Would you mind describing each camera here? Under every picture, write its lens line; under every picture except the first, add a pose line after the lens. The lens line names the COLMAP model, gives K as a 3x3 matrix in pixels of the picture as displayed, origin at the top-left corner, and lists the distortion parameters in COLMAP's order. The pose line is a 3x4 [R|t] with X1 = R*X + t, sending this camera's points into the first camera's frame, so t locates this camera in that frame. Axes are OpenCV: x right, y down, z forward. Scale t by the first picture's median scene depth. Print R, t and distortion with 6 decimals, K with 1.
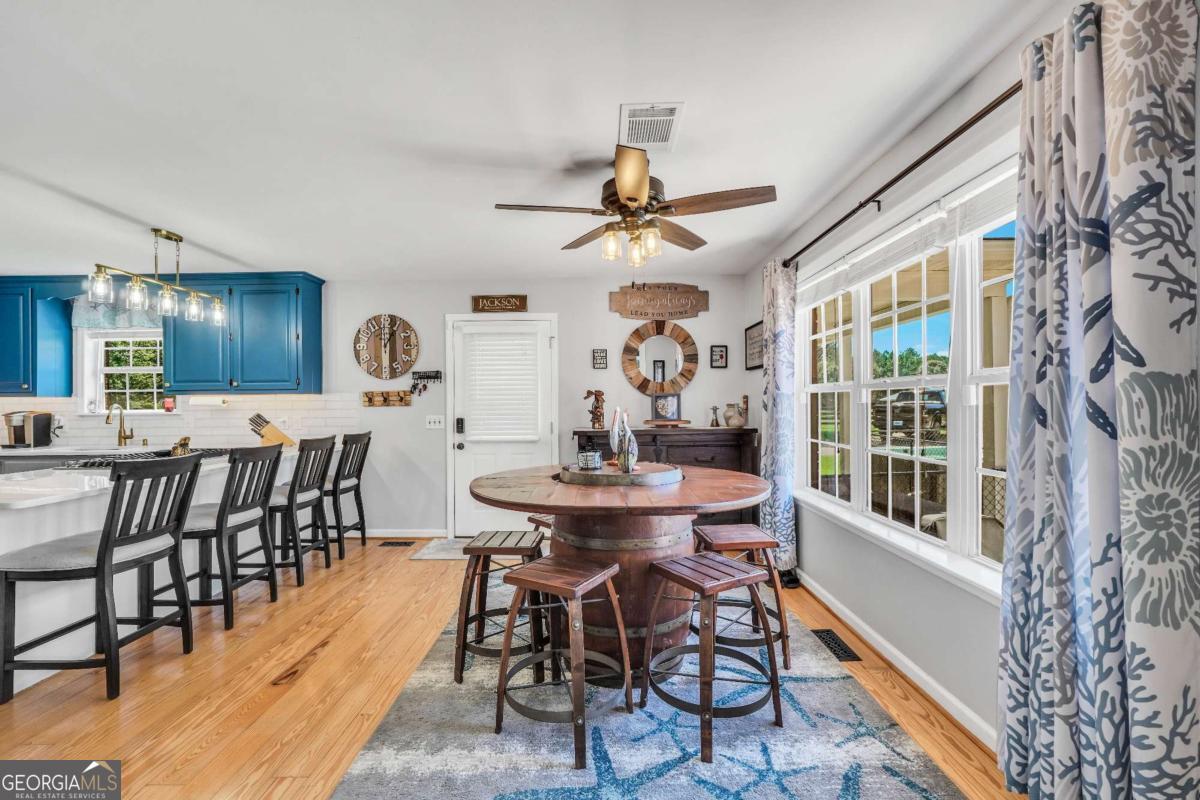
lens RADIAL K [[508.5, 0, 595.1], [0, 508.5, 404.7], [0, 0, 1]] dist [-0.011401, 0.001147]
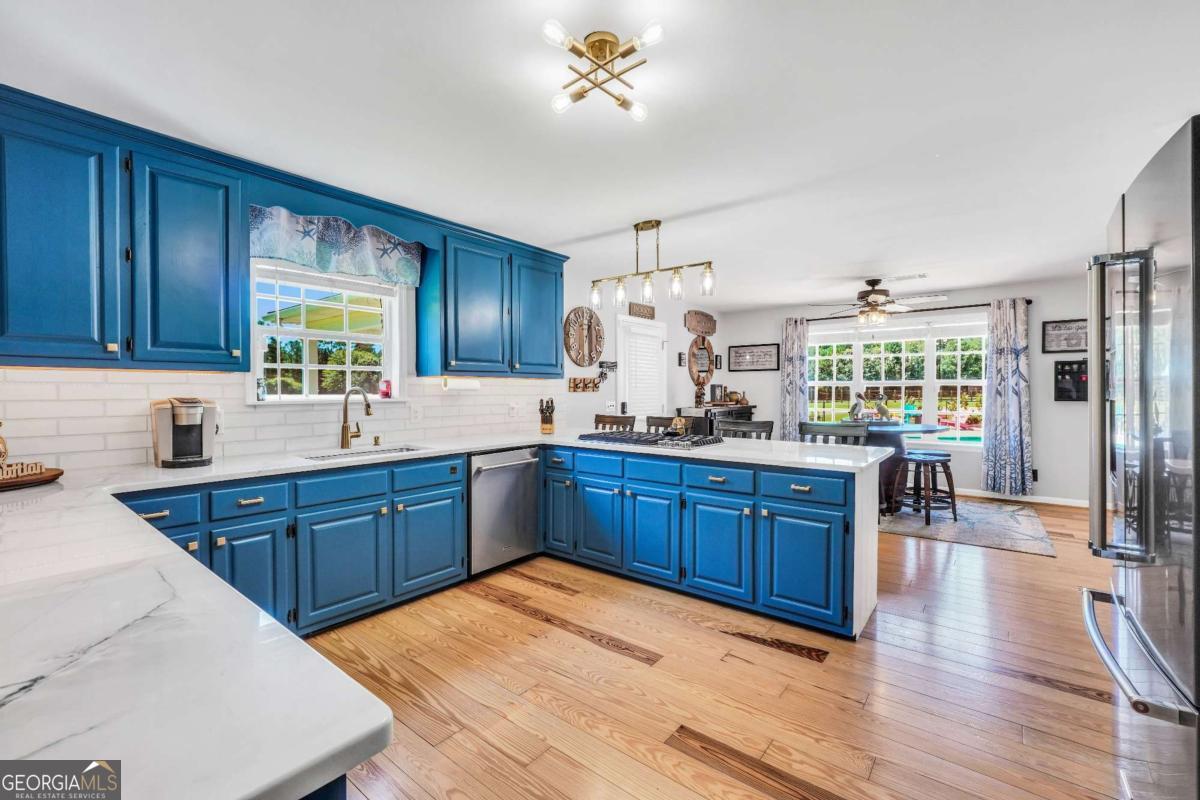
lens RADIAL K [[508.5, 0, 592.9], [0, 508.5, 393.5], [0, 0, 1]] dist [-0.011401, 0.001147]
pose [[0.610777, 0.001406, 0.791801, -1.265978], [-0.001283, 0.999999, -0.000787, 0.007223], [-0.791801, -0.000535, 0.610779, 0.324420]]
